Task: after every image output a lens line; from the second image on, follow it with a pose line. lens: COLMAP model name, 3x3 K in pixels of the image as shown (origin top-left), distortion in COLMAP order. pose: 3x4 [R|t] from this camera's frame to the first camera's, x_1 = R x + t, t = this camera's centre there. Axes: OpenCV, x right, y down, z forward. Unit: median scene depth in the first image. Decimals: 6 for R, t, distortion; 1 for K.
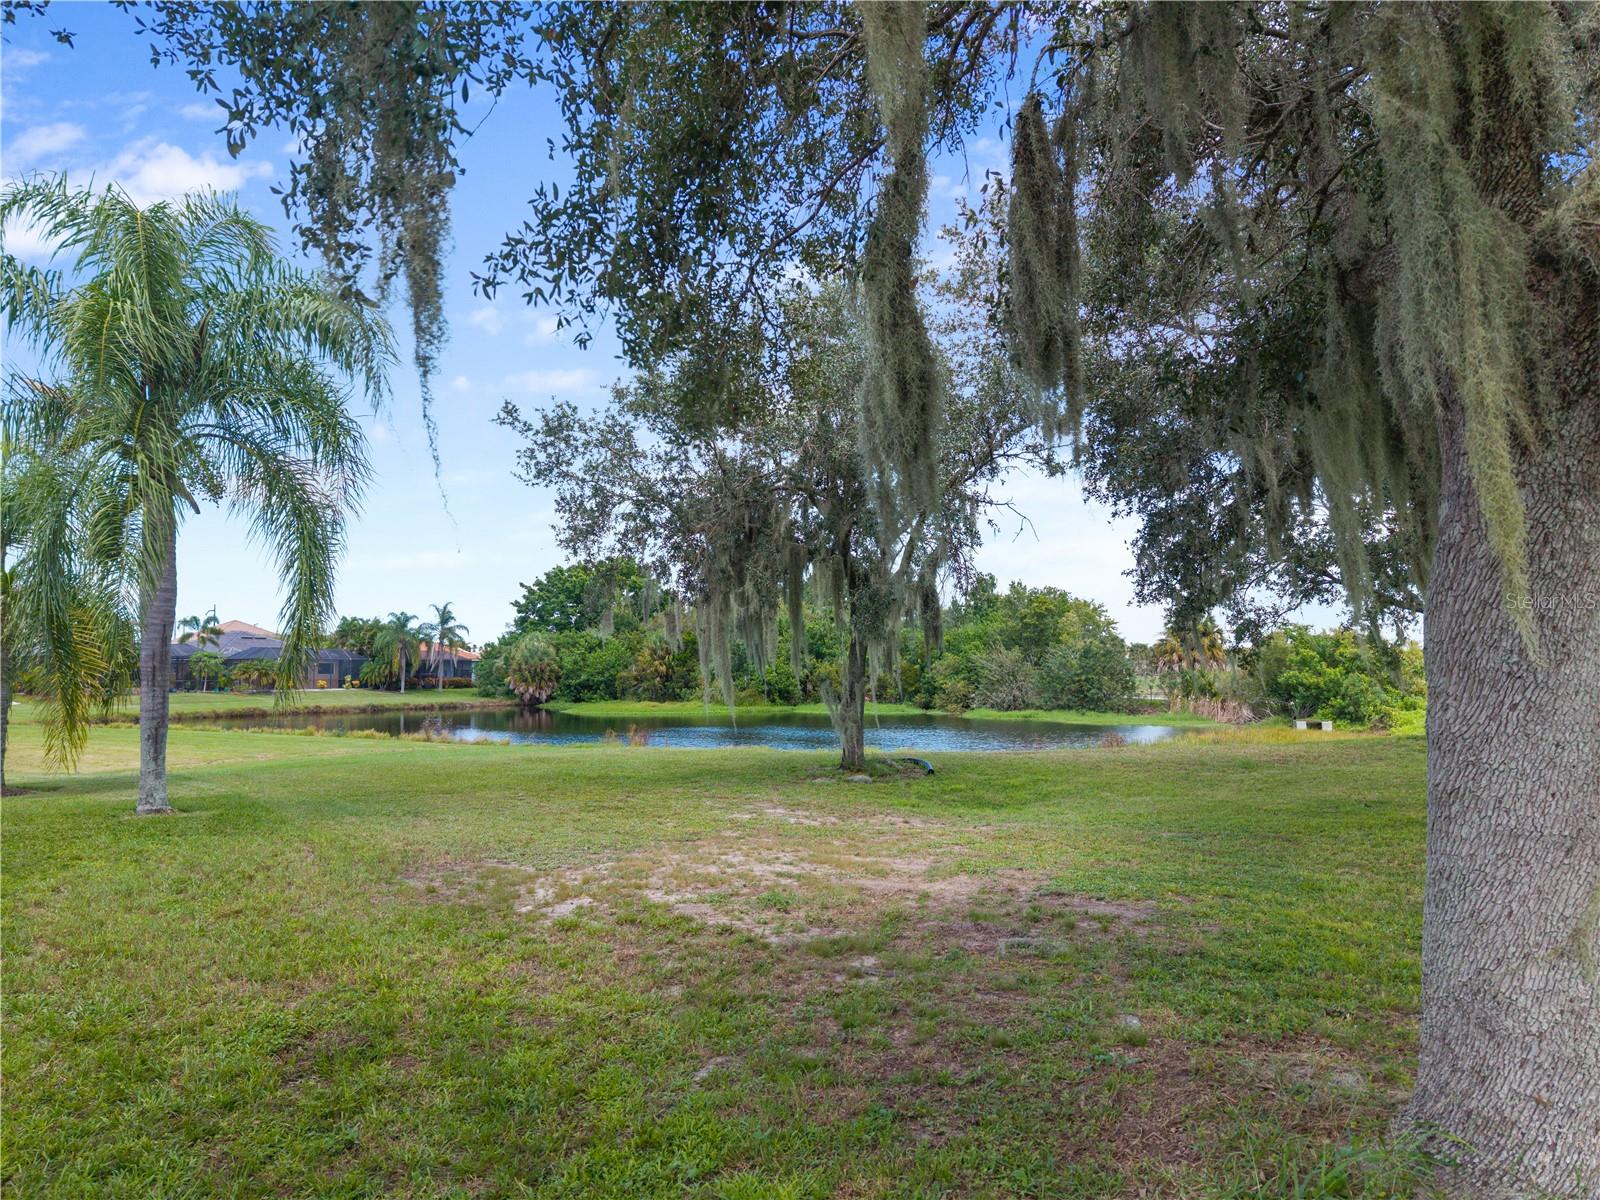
lens RADIAL K [[1119.6, 0, 800.0], [0, 1119.6, 600.0], [0, 0, 1]] dist [0.000447, -0.139563]
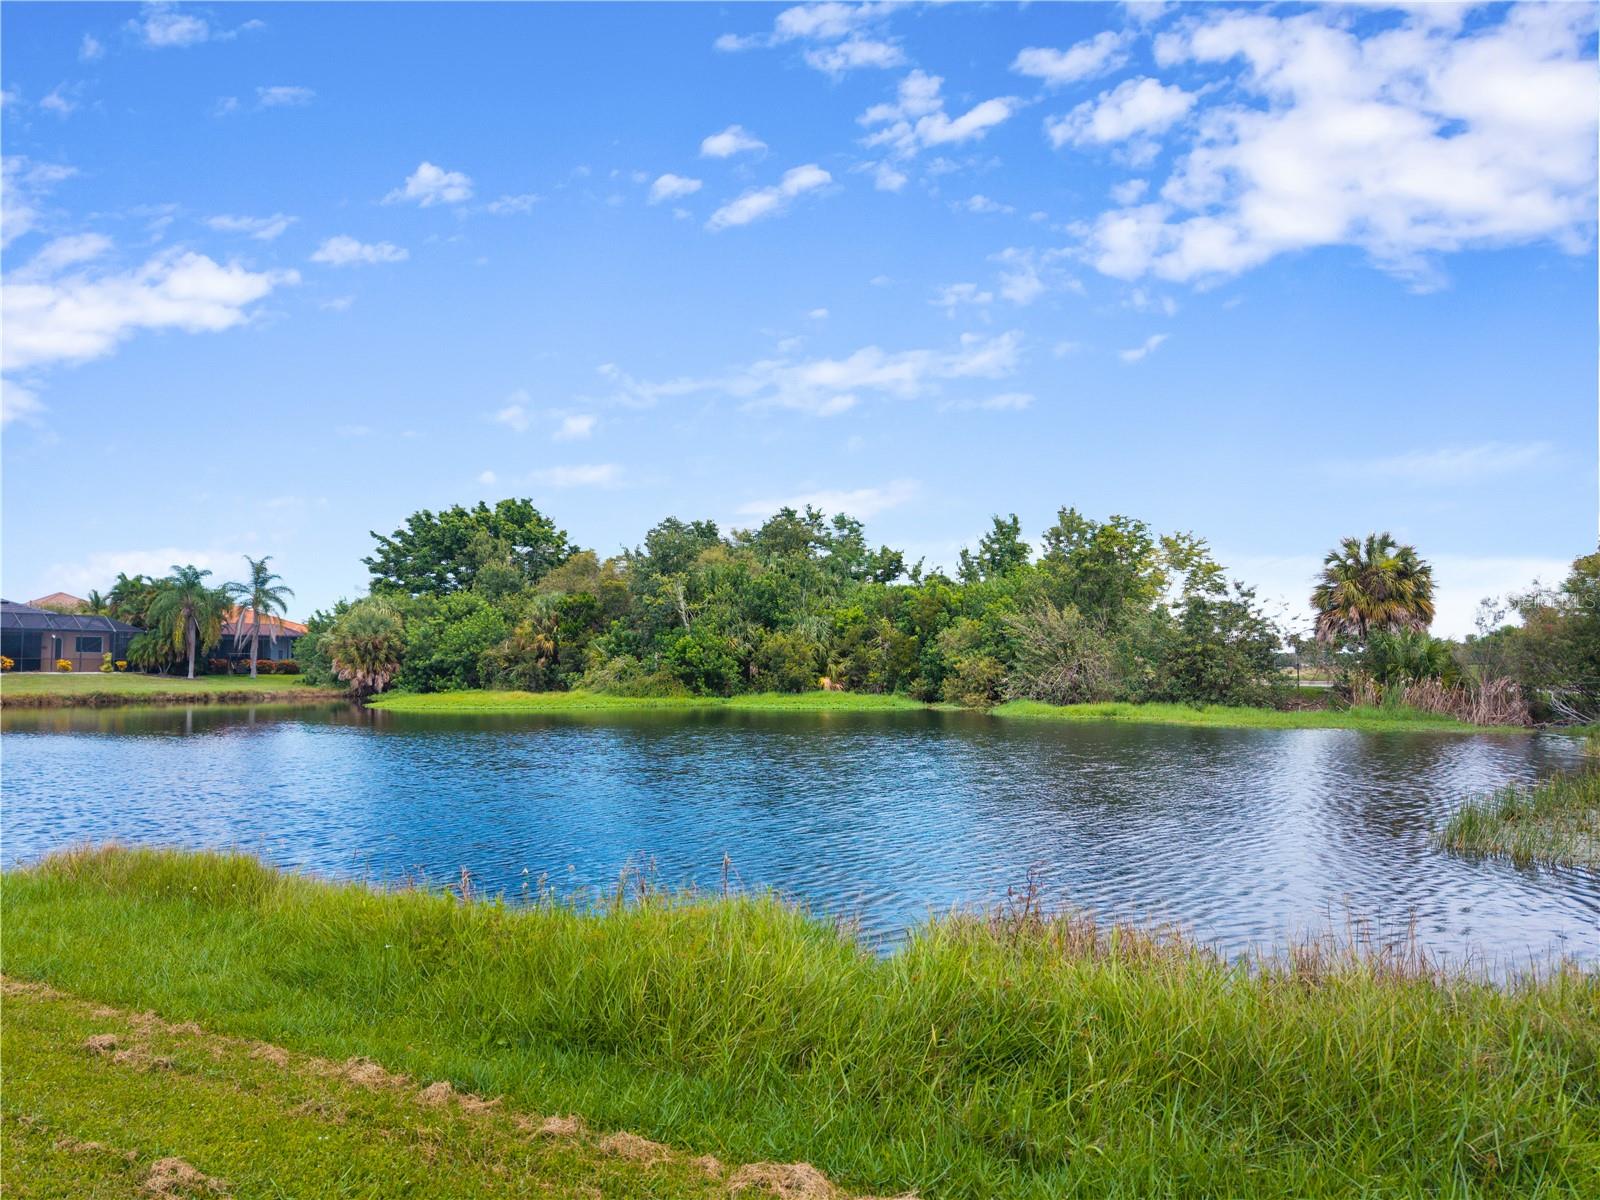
lens RADIAL K [[1119.6, 0, 800.0], [0, 1119.6, 600.0], [0, 0, 1]] dist [0.000447, -0.139563]
pose [[0.999798, 0.003604, 0.019780, 0.021371], [-0.003642, 0.999992, 0.001911, 0.031961], [-0.019773, -0.001982, 0.999803, 0.302404]]
